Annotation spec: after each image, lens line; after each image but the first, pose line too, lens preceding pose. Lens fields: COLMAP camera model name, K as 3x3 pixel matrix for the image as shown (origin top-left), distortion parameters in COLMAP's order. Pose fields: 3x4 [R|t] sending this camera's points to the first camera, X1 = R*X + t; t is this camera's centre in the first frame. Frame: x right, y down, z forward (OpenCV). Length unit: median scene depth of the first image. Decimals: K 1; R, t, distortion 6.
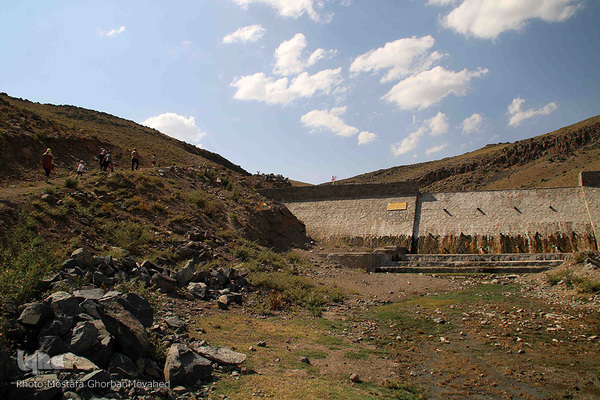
lens RADIAL K [[500.9, 0, 300.3], [0, 500.9, 202.1], [0, 0, 1]] dist [-0.173461, 0.120804]
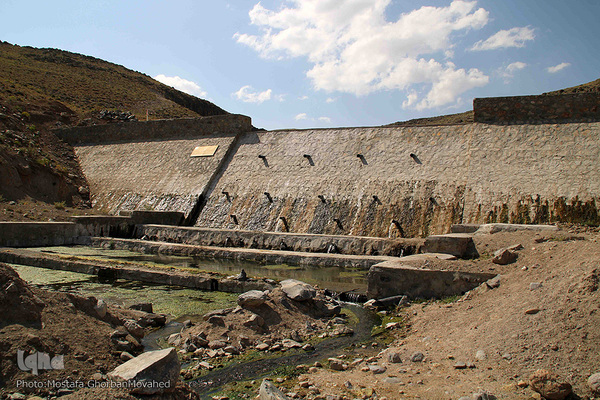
lens RADIAL K [[500.9, 0, 300.6], [0, 500.9, 198.4], [0, 0, 1]] dist [-0.173461, 0.120804]
pose [[0.996691, 0.027260, -0.076570, 0.403247], [-0.020570, 0.996009, 0.086850, 0.011976], [0.078632, -0.084988, 0.993274, 0.346970]]
